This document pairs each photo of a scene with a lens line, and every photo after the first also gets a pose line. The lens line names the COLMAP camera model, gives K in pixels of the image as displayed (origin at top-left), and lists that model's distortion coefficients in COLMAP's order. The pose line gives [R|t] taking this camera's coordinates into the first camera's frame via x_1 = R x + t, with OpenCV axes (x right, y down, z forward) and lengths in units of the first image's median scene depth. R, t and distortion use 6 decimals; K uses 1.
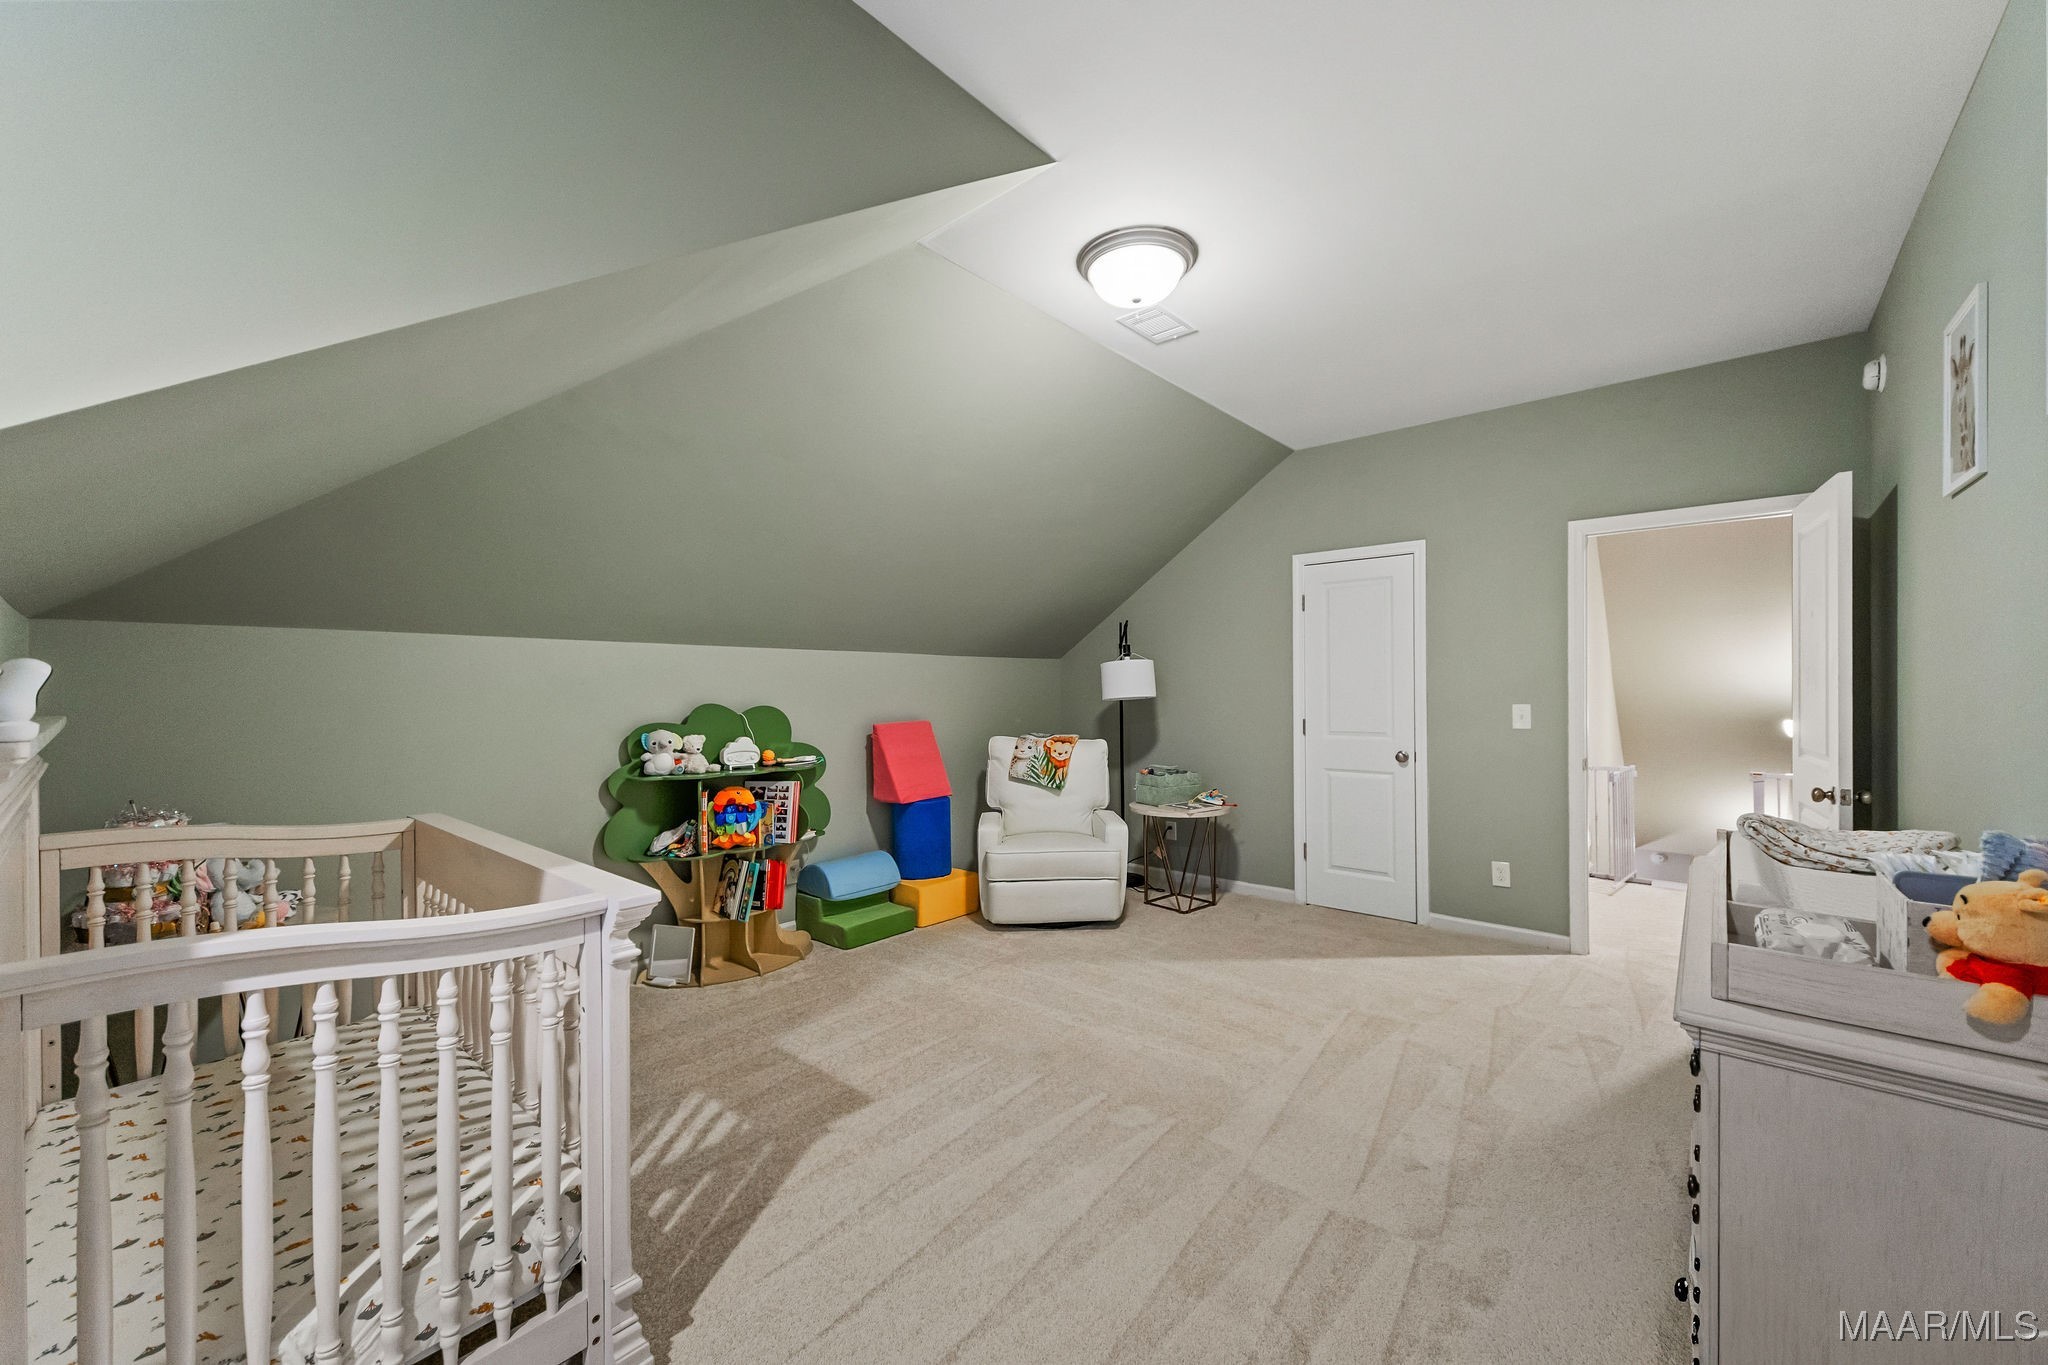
lens RADIAL K [[793.8, 0, 1022.4], [0, 793.8, 689.5], [0, 0, 1]] dist [0.011288, -0.000517]
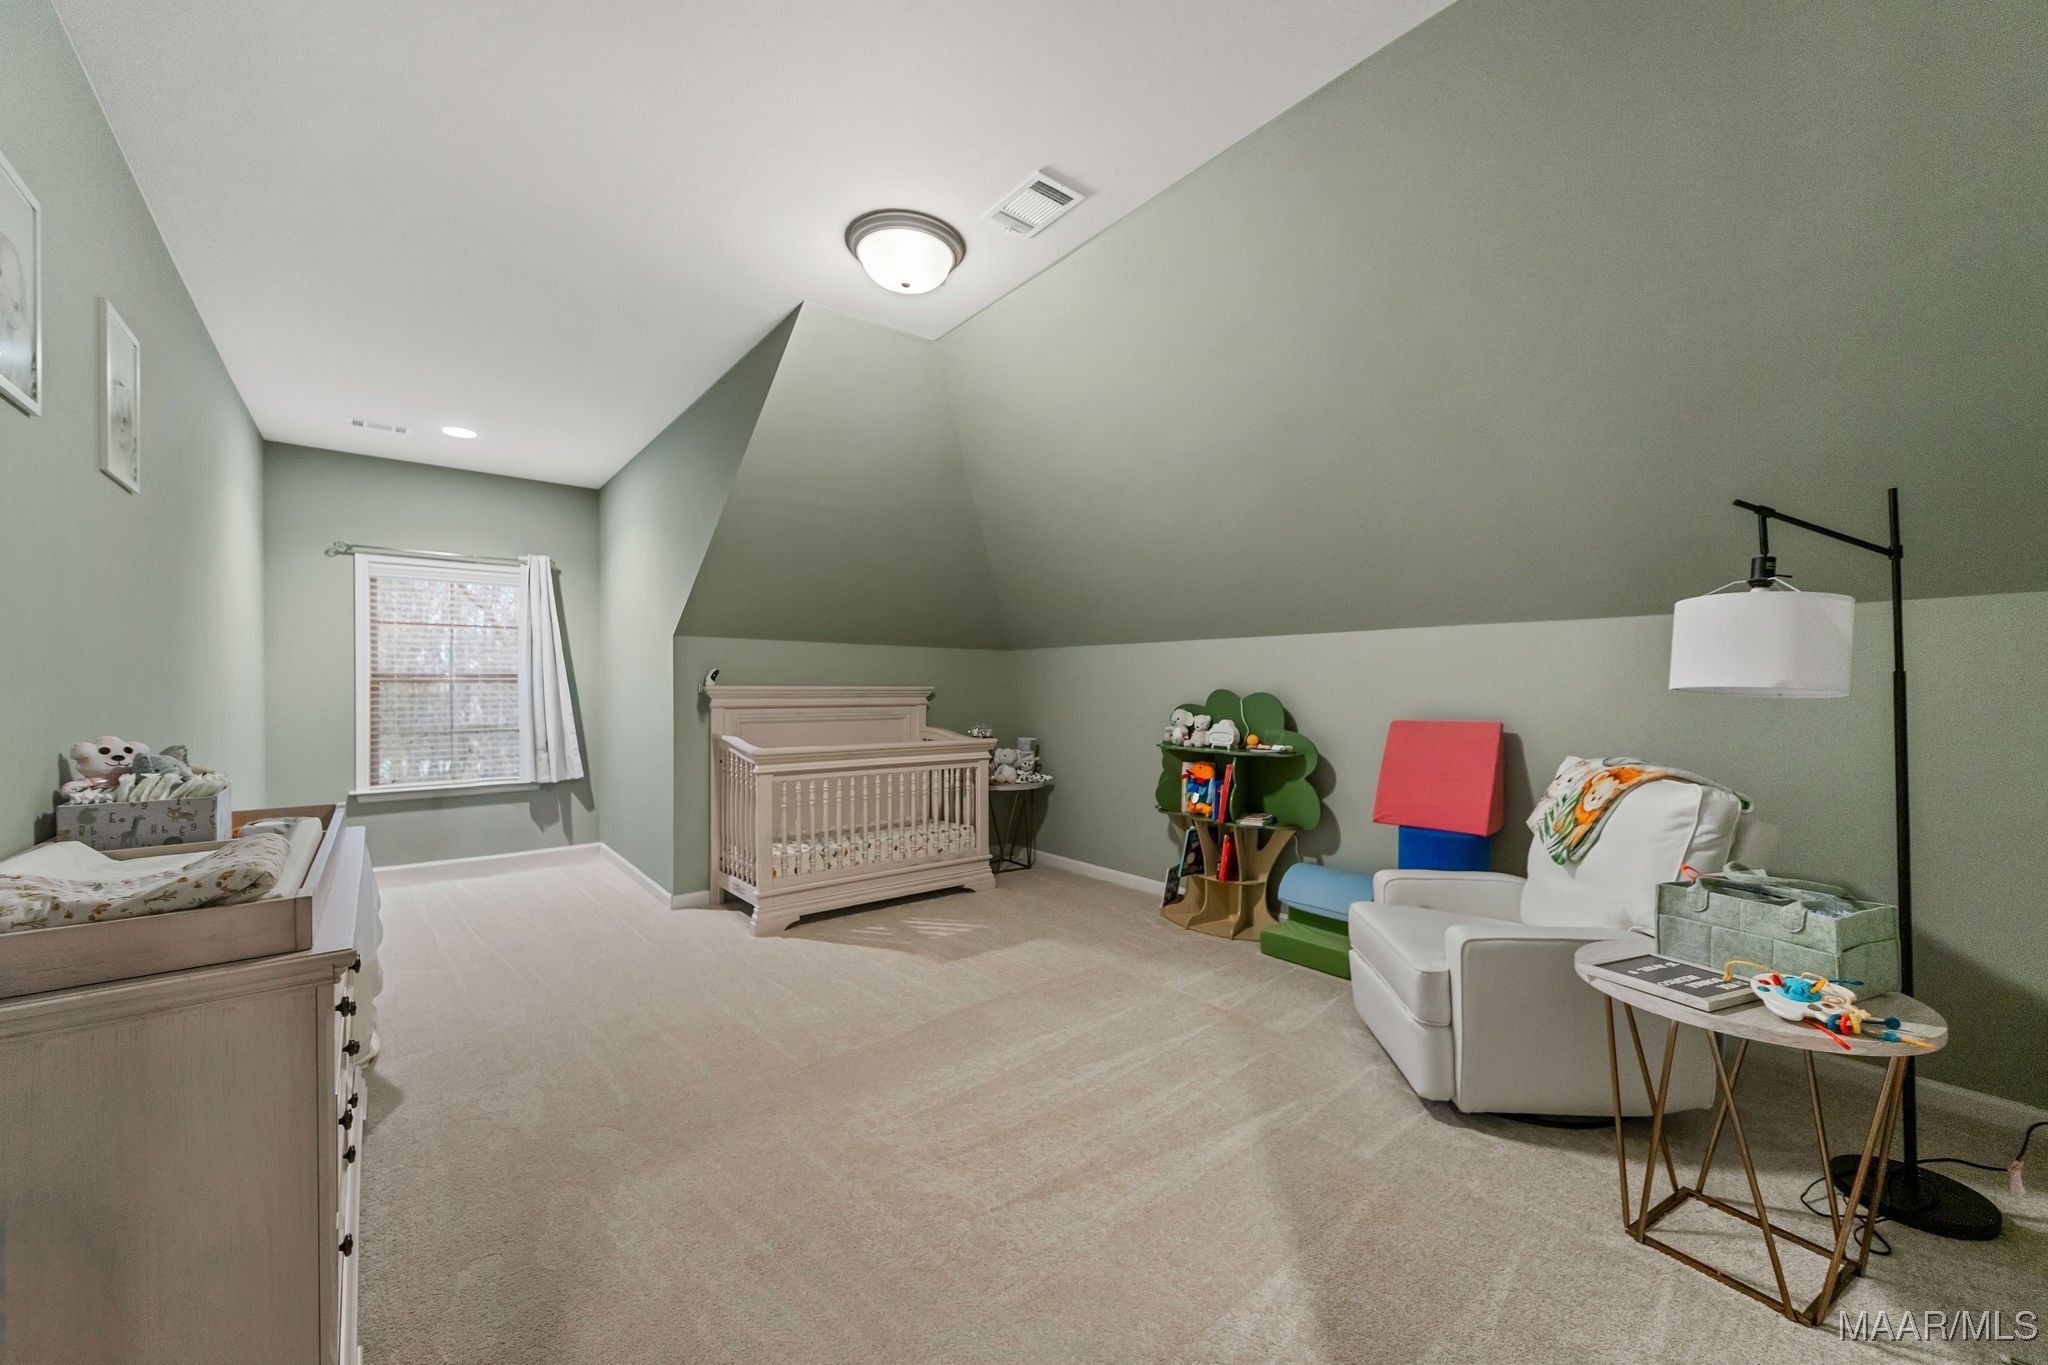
lens RADIAL K [[793.8, 0, 1025.2], [0, 793.8, 679.2], [0, 0, 1]] dist [0.011288, -0.000517]
pose [[-0.187536, -0.002318, -0.982255, 0.817004], [0.002925, 0.999991, -0.002918, 0.005522], [0.982253, -0.003420, -0.187527, 0.969230]]
